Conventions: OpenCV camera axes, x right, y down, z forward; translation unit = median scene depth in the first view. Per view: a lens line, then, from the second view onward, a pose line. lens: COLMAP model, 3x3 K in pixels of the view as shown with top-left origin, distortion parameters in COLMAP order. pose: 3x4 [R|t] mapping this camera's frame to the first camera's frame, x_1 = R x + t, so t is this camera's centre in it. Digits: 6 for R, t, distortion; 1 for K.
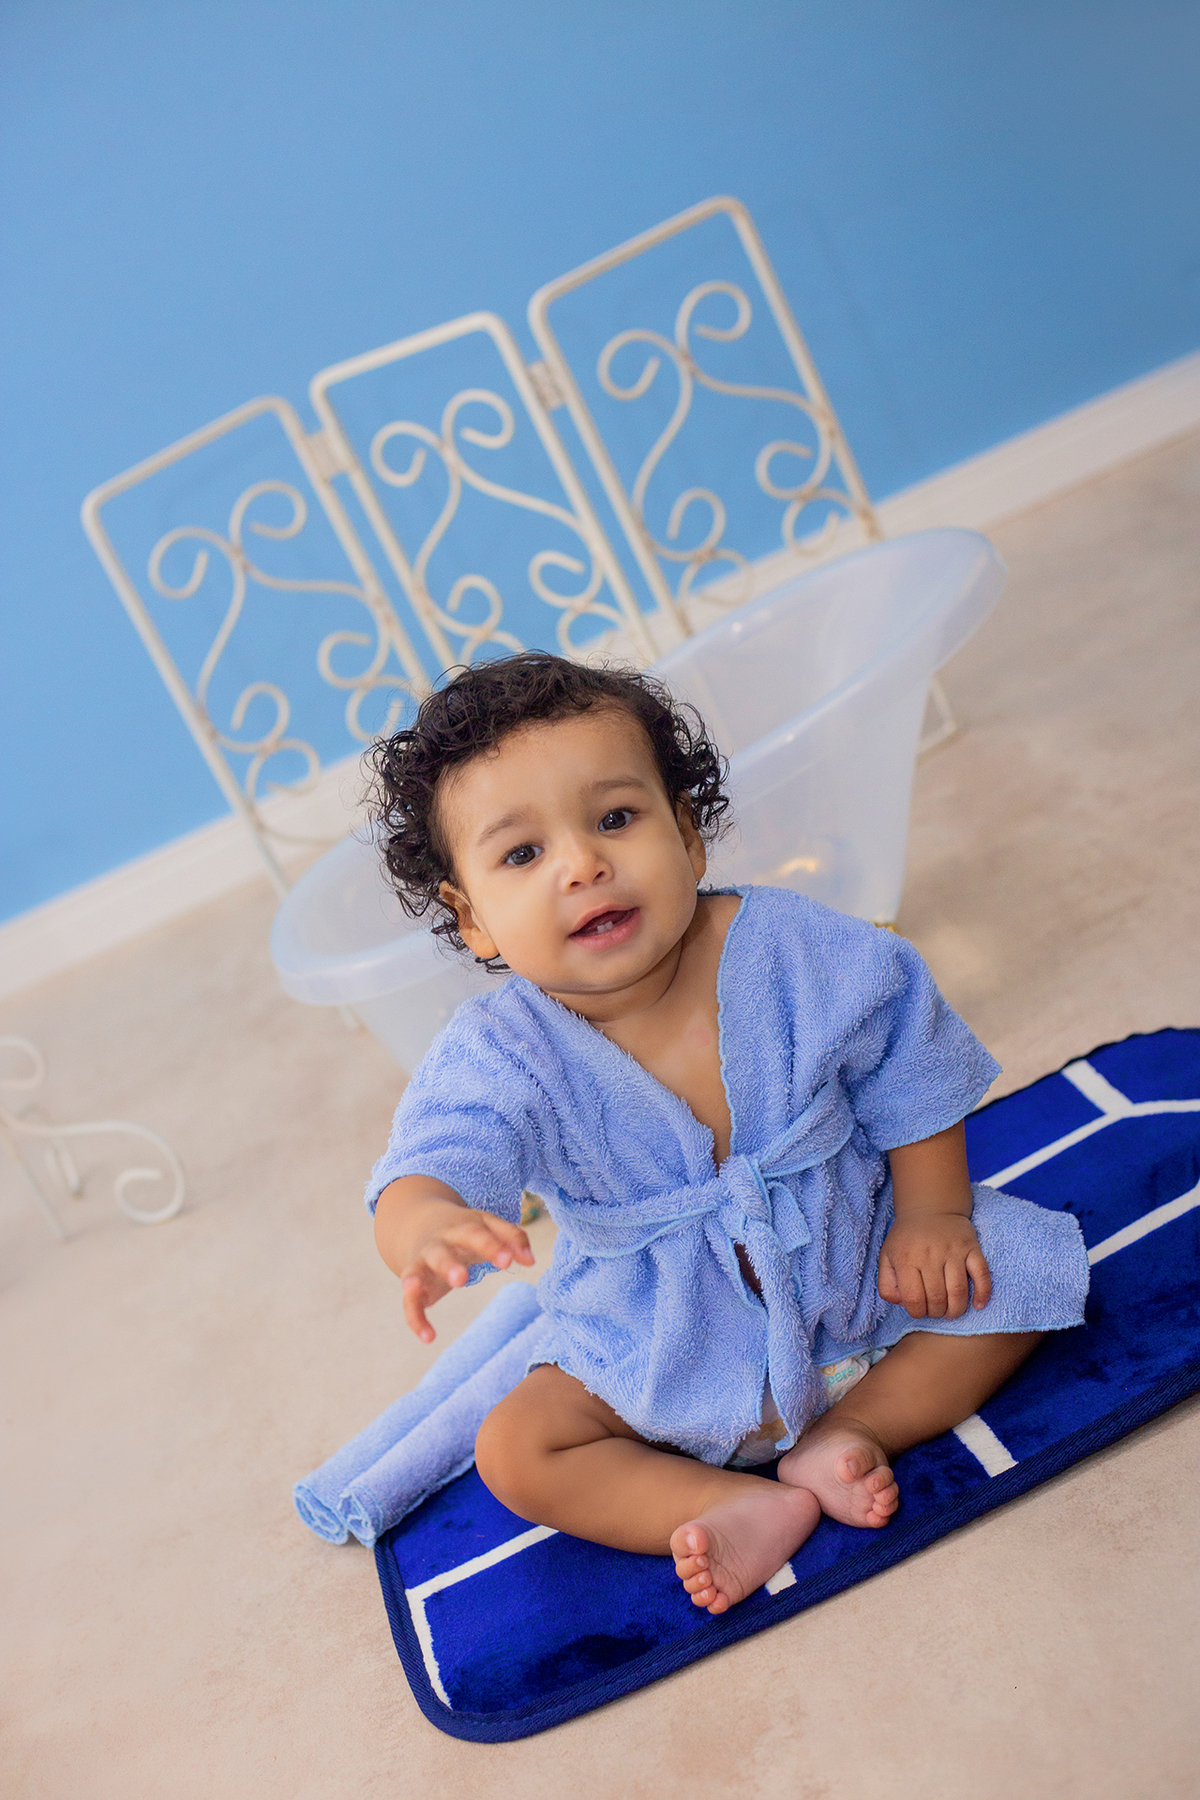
lens RADIAL K [[2934.3, 0, 535.9], [0, 2934.3, 874.2], [0, 0, 1]] dist [-0.123675, 0.000000]
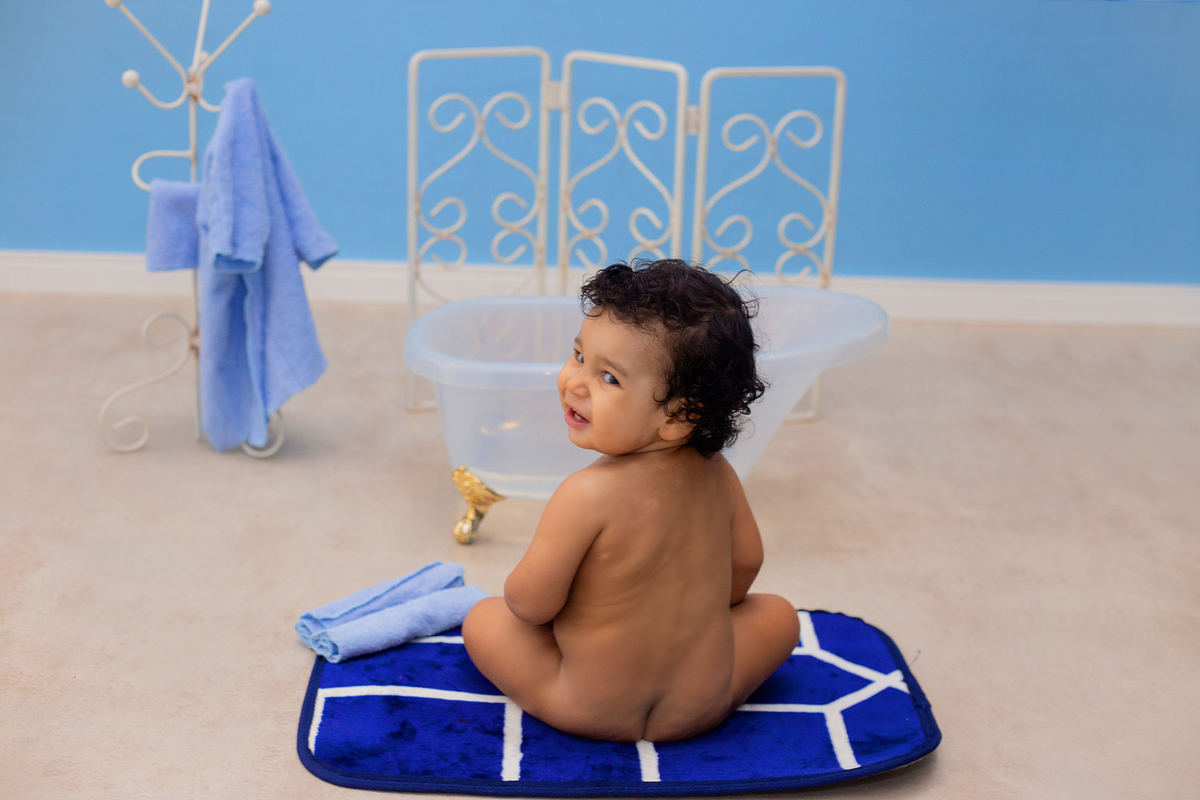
lens RADIAL K [[1956.2, 0, 582.1], [0, 1956.2, 352.7], [0, 0, 1]] dist [-0.123675, 0.000000]
pose [[0.886663, 0.462041, 0.018649, -0.011603], [-0.461242, 0.886563, -0.035519, 0.019458], [-0.032944, 0.022891, 0.999195, -0.110457]]
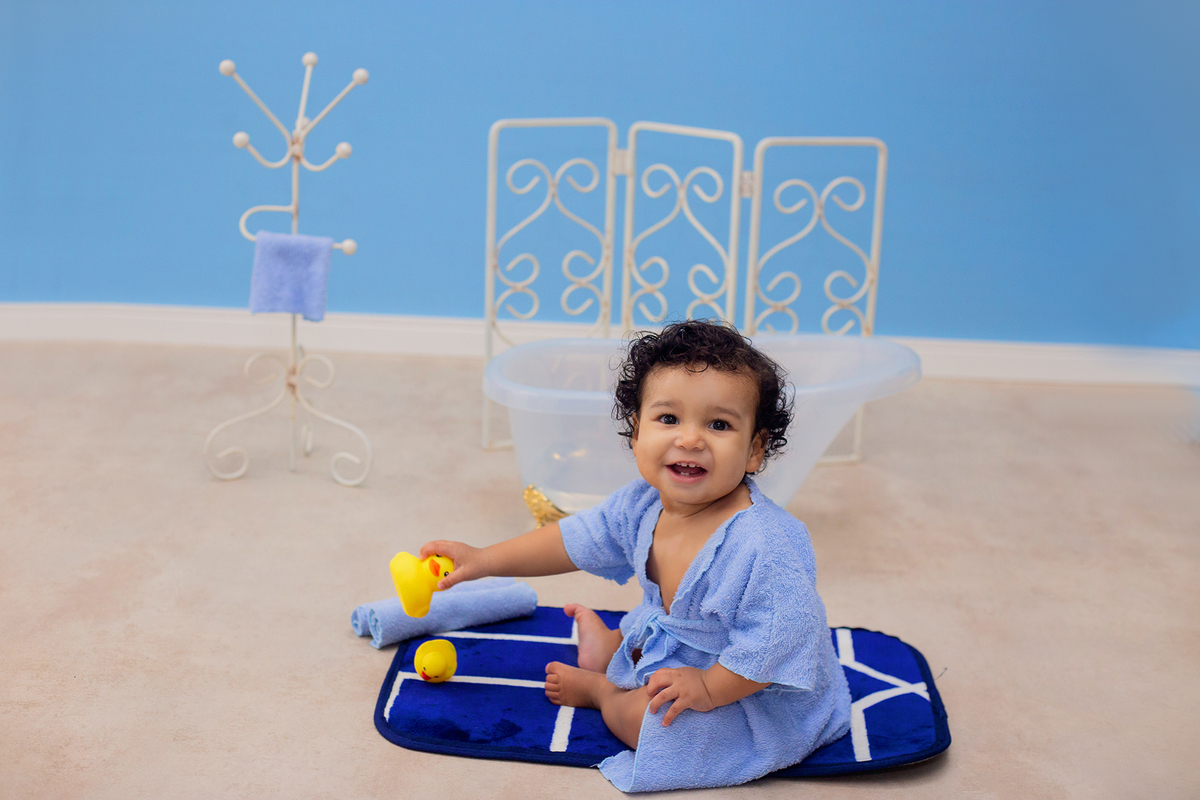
lens RADIAL K [[1956.2, 0, 567.3], [0, 1956.2, 330.3], [0, 0, 1]] dist [-0.123675, 0.000000]
pose [[0.881349, 0.471216, -0.034333, -0.010388], [-0.472442, 0.878263, -0.073839, 0.055960], [-0.004641, 0.081298, 0.996679, -0.211488]]
